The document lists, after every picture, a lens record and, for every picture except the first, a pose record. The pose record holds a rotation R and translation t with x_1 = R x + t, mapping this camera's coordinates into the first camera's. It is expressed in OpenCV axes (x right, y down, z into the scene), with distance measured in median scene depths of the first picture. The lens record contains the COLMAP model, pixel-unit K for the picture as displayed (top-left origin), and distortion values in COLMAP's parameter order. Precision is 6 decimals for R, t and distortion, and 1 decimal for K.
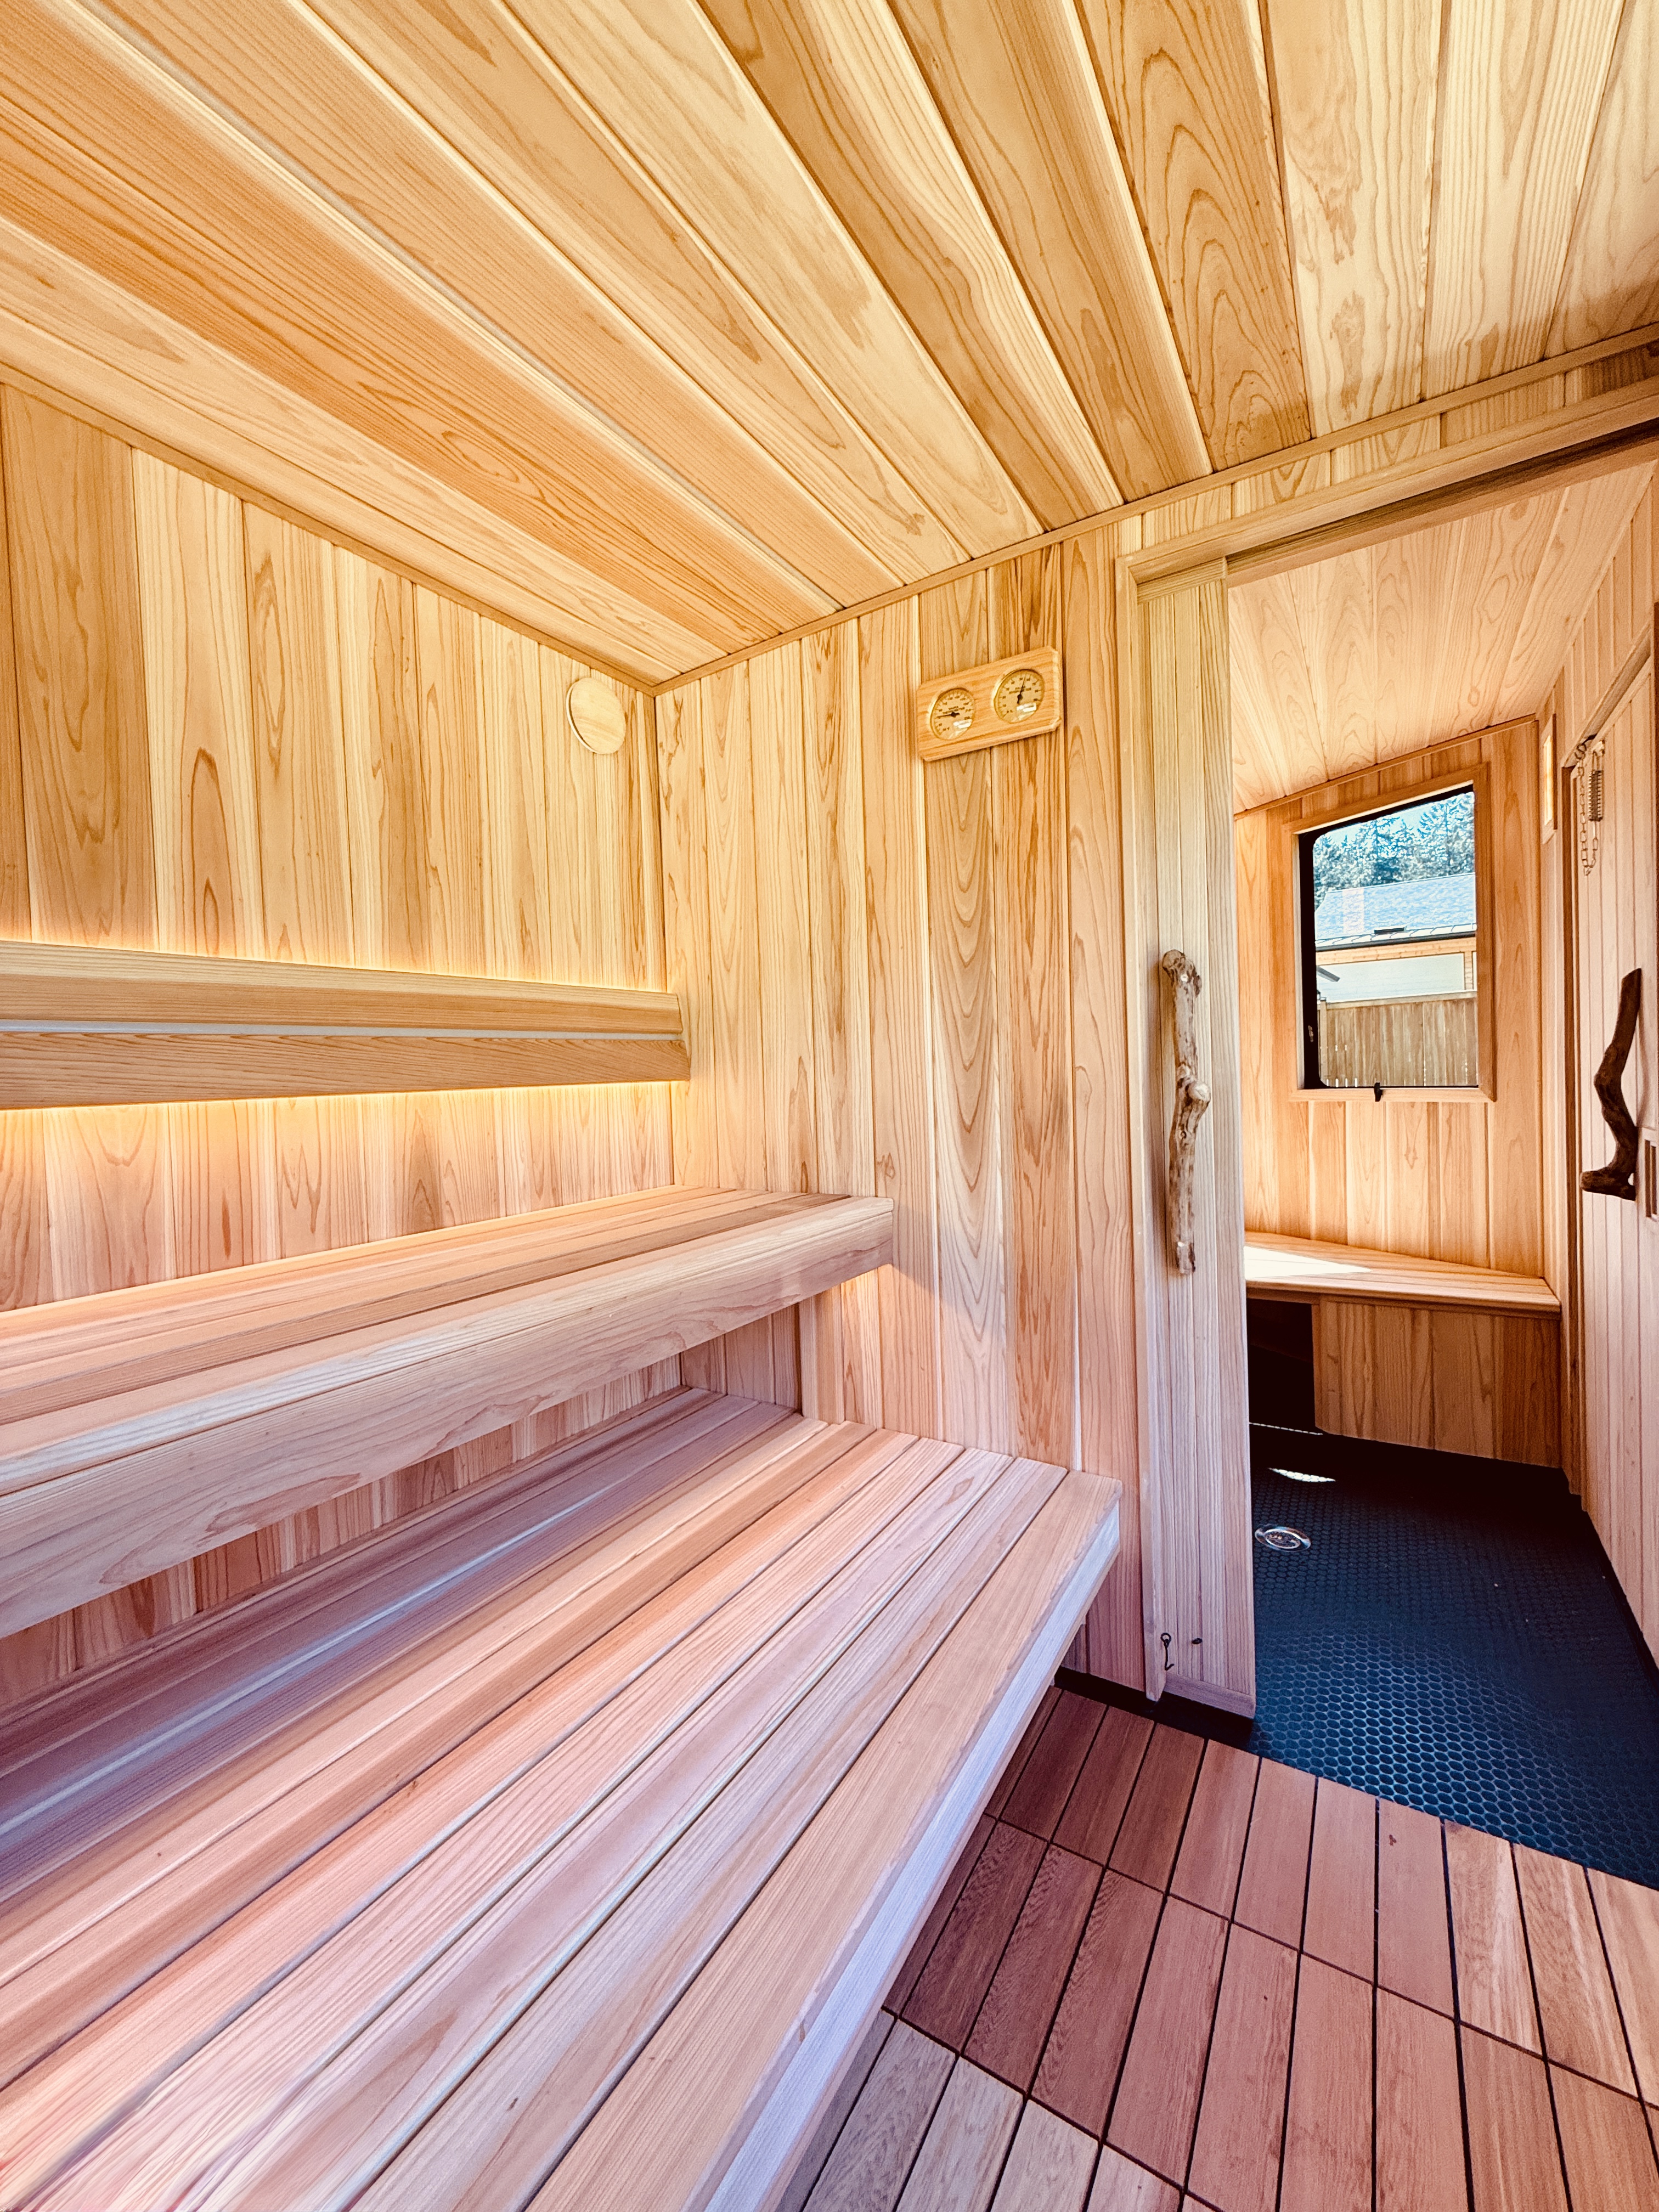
lens RADIAL K [[880.5, 0, 829.1], [0, 880.5, 1100.4], [0, 0, 1]] dist [0.000608, -0.000083]
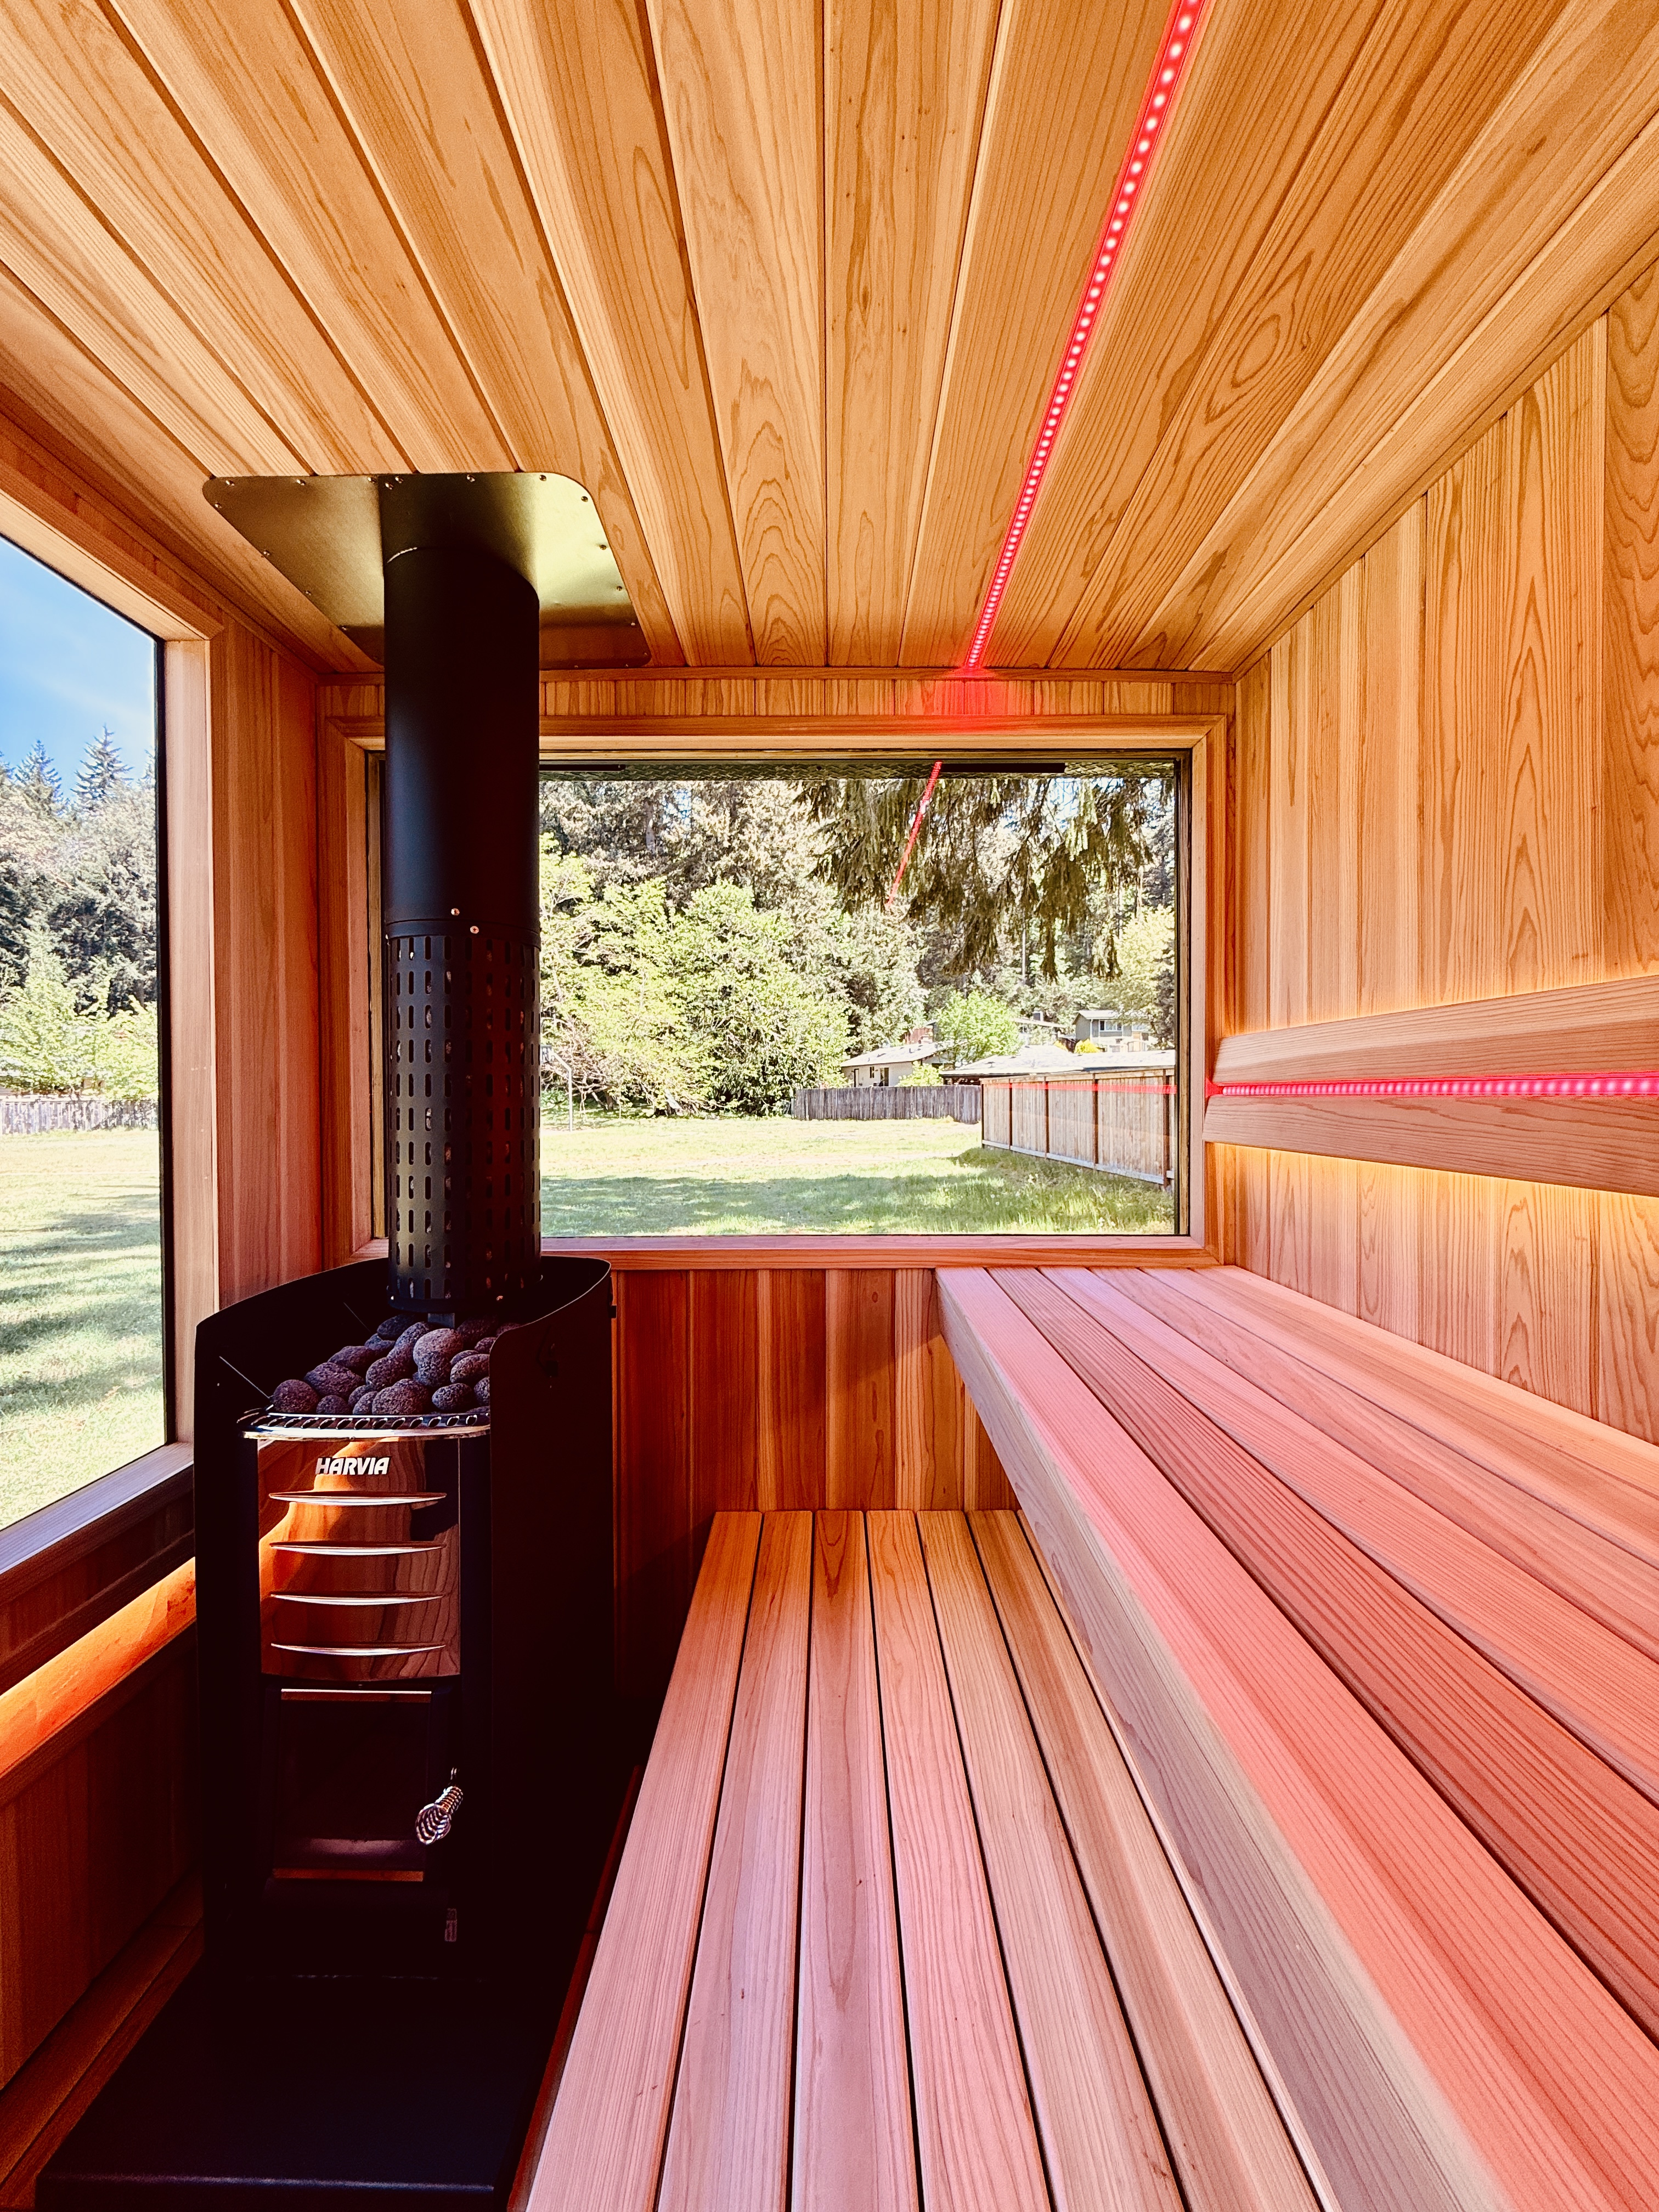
lens RADIAL K [[880.5, 0, 829.1], [0, 880.5, 1100.4], [0, 0, 1]] dist [0.000608, -0.000083]
pose [[-0.846577, 0.045402, -0.530326, 0.056622], [0.017496, 0.998191, 0.057527, -0.080657], [0.531979, 0.039423, -0.845840, 0.796242]]
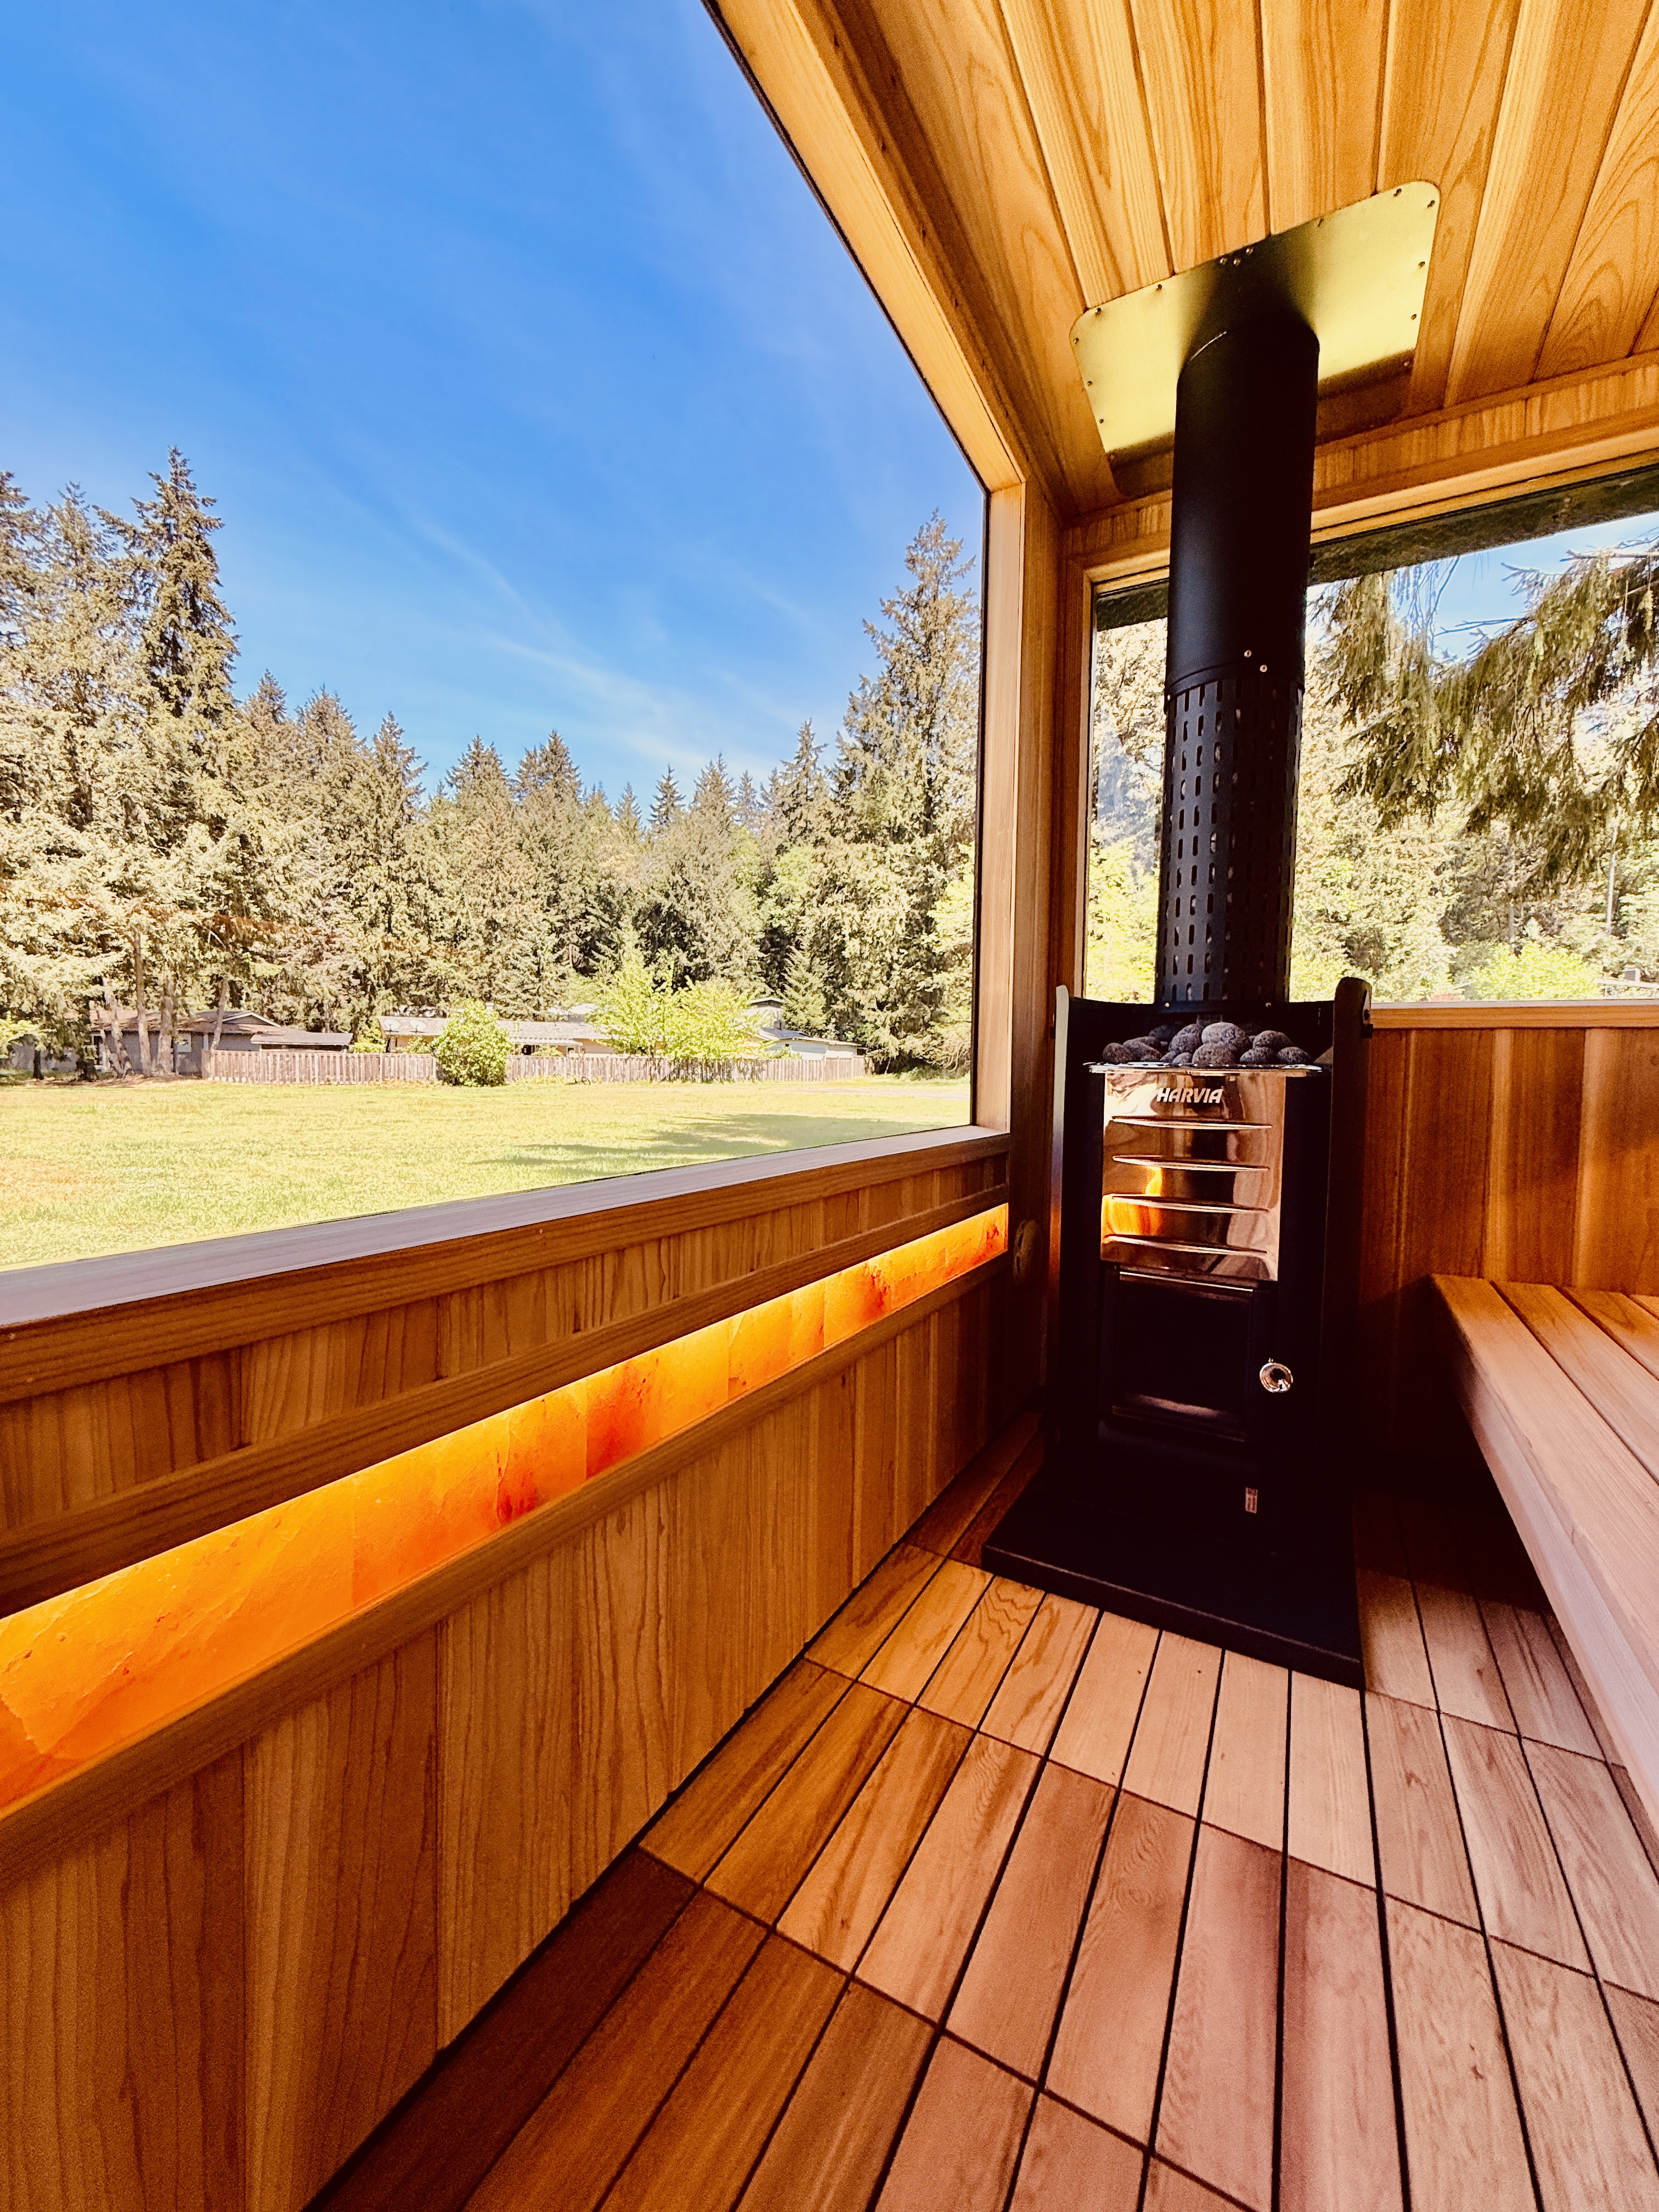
lens RADIAL K [[880.5, 0, 829.1], [0, 880.5, 1100.4], [0, 0, 1]] dist [0.000608, -0.000083]
pose [[-0.997922, 0.021542, -0.060722, 0.403112], [0.016856, 0.996915, 0.076652, 0.166701], [0.062186, 0.075469, -0.995207, 0.836212]]
